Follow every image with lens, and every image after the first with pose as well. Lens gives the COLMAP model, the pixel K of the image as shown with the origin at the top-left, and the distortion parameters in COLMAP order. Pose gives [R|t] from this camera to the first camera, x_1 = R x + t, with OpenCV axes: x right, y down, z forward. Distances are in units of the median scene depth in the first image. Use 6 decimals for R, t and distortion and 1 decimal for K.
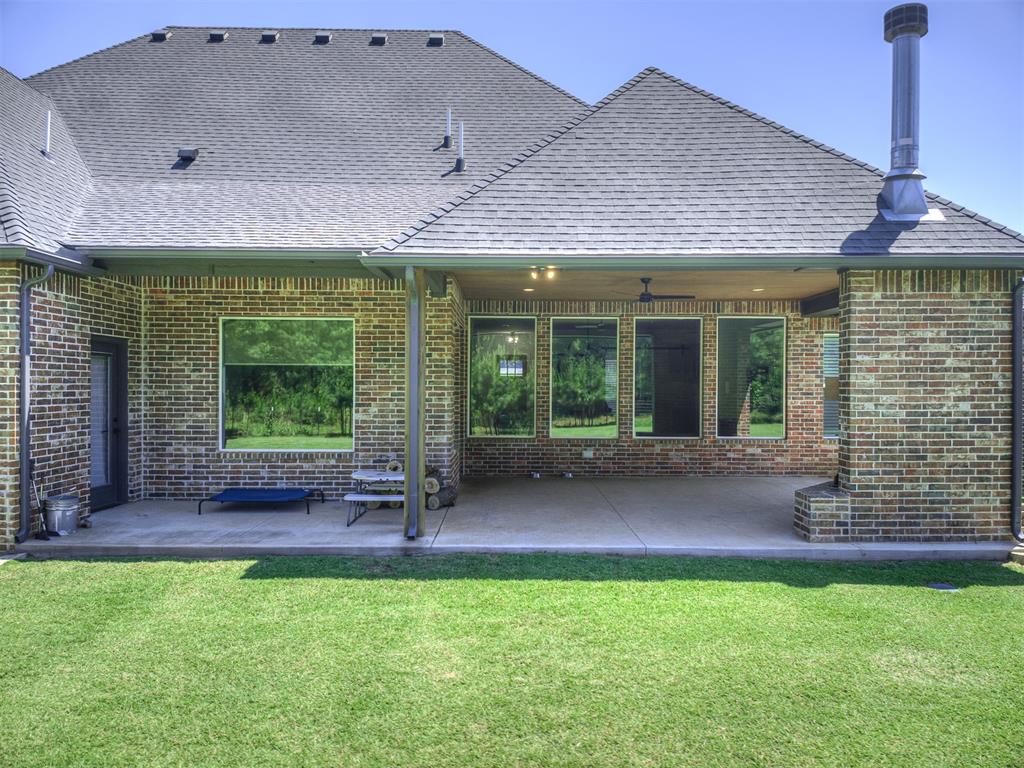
lens RADIAL K [[703.4, 0, 511.2], [0, 703.4, 392.4], [0, 0, 1]] dist [0.059830, -0.093178]
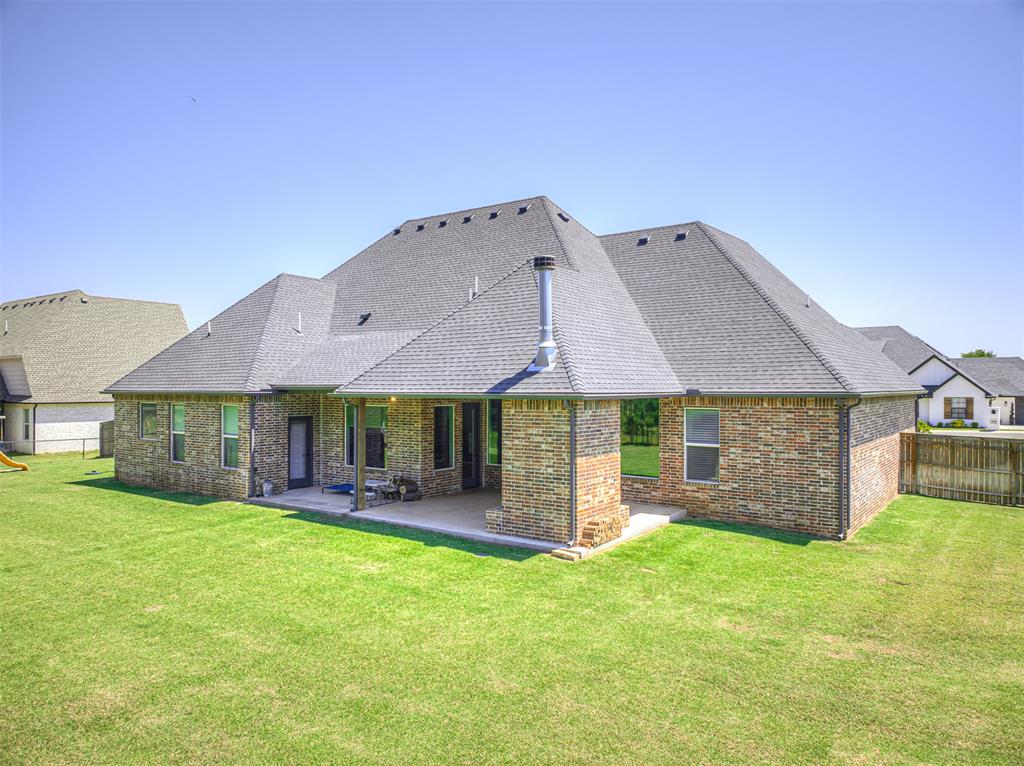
lens RADIAL K [[703.4, 0, 511.2], [0, 703.4, 391.4], [0, 0, 1]] dist [0.059830, -0.093178]
pose [[0.804169, 0.001494, -0.594399, 1.672924], [-0.001964, 0.999998, -0.000144, -0.190833], [0.594398, 0.001283, 0.804170, -0.576048]]
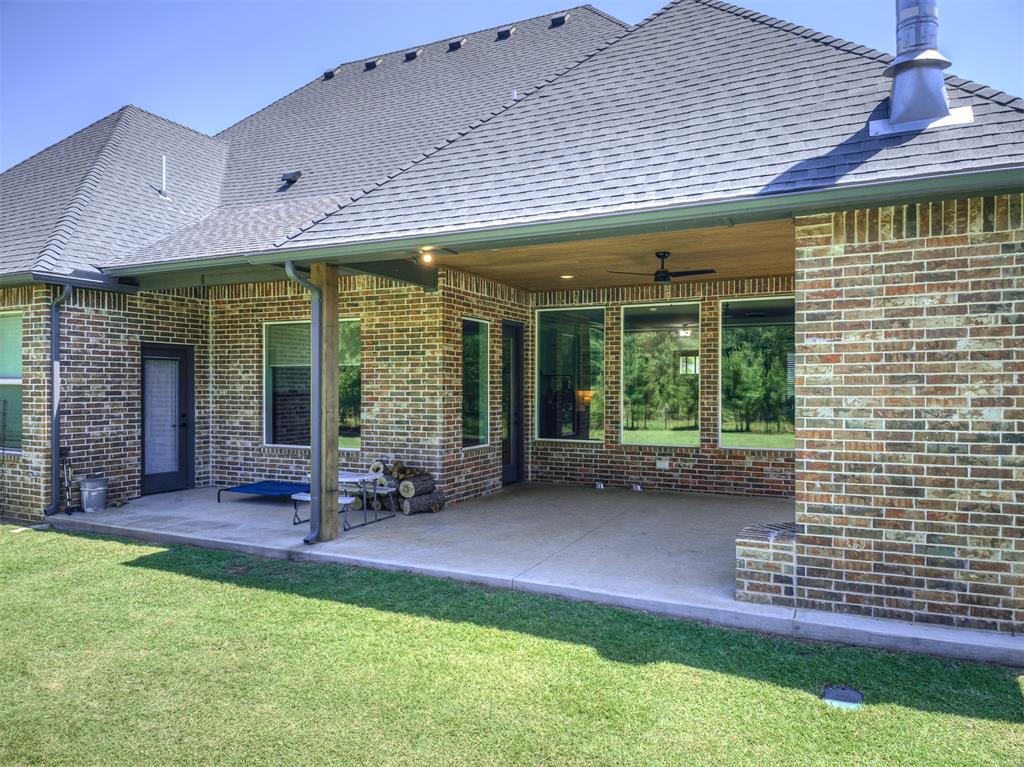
lens RADIAL K [[707.2, 0, 509.0], [0, 707.2, 391.1], [0, 0, 1]] dist [0.054612, -0.084855]
pose [[0.893486, -0.000300, -0.449091, 0.539632], [-0.000367, 0.999999, -0.001399, 0.000243], [0.449091, 0.001415, 0.893485, 0.249218]]
